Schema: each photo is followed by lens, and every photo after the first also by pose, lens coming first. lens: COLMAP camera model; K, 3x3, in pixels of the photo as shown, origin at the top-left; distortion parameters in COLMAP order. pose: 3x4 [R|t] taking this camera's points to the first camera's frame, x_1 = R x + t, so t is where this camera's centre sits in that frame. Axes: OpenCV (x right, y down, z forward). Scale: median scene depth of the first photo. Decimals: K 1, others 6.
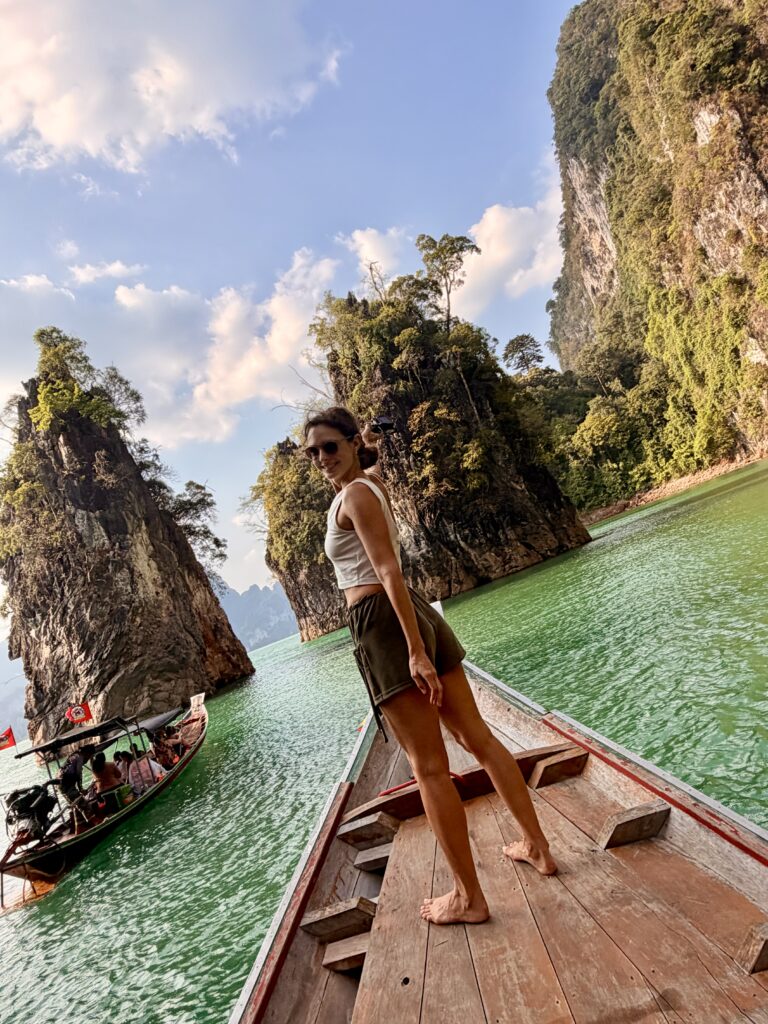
lens RADIAL K [[714.4, 0, 383.6], [0, 714.4, 515.9], [0, 0, 1]] dist [-0.000046, 0.000813]
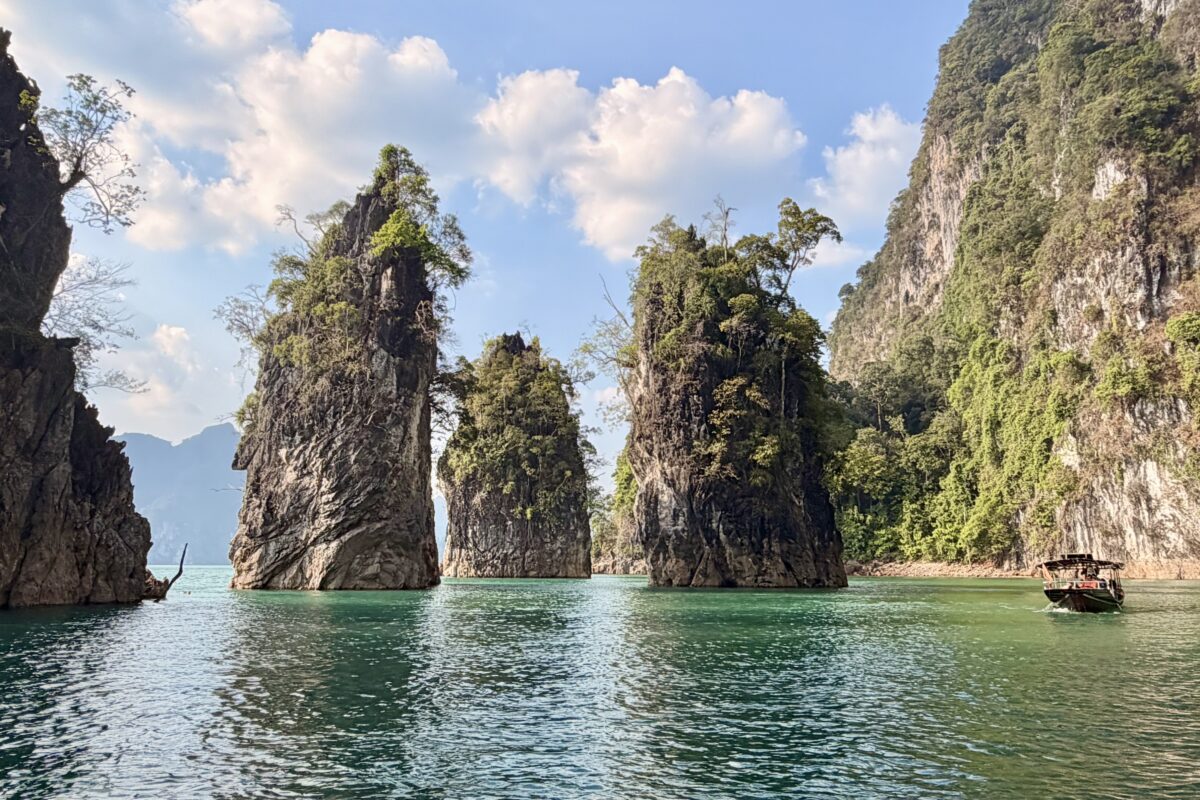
lens RADIAL K [[980.6, 0, 608.1], [0, 980.6, 398.1], [0, 0, 1]] dist [0.005273, -0.003684]
pose [[0.921946, 0.383636, 0.053277, -0.148419], [-0.378239, 0.921386, -0.089351, 0.040375], [-0.083367, 0.062225, 0.994574, -0.227194]]
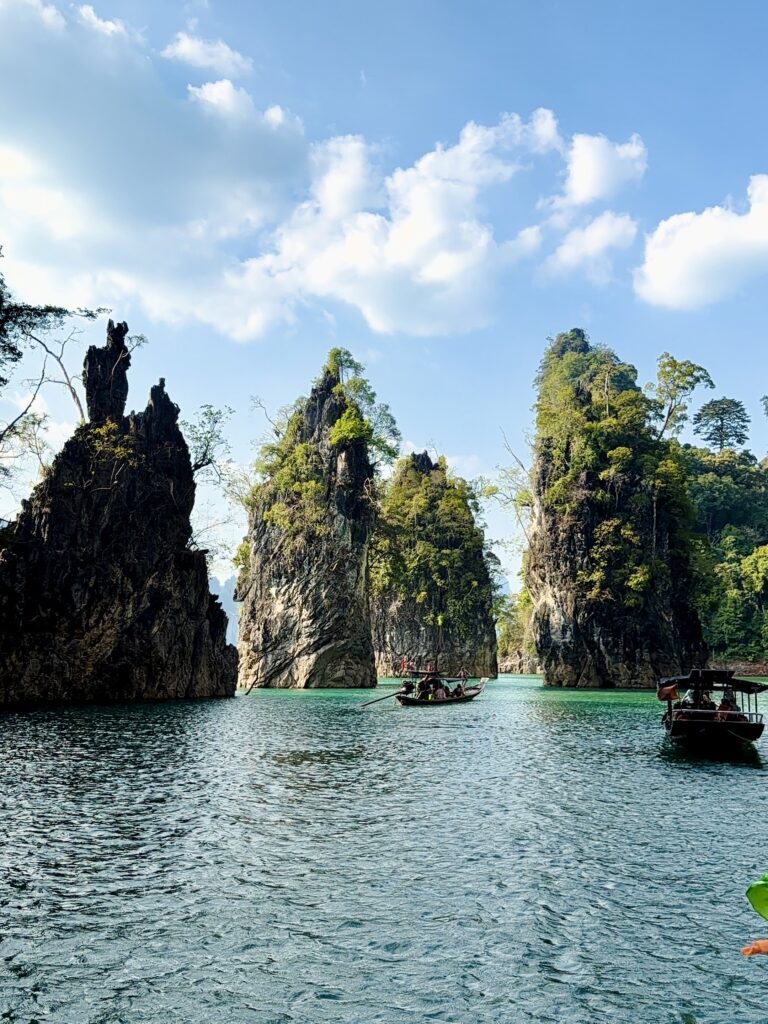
lens RADIAL K [[1125.5, 0, 381.8], [0, 1125.5, 524.9], [0, 0, 1]] dist [0.142394, -0.002672]
pose [[0.929752, 0.366240, -0.037816, -0.206214], [-0.366519, 0.930410, -0.000476, -0.012526], [0.035010, 0.014302, 0.999285, -0.772341]]
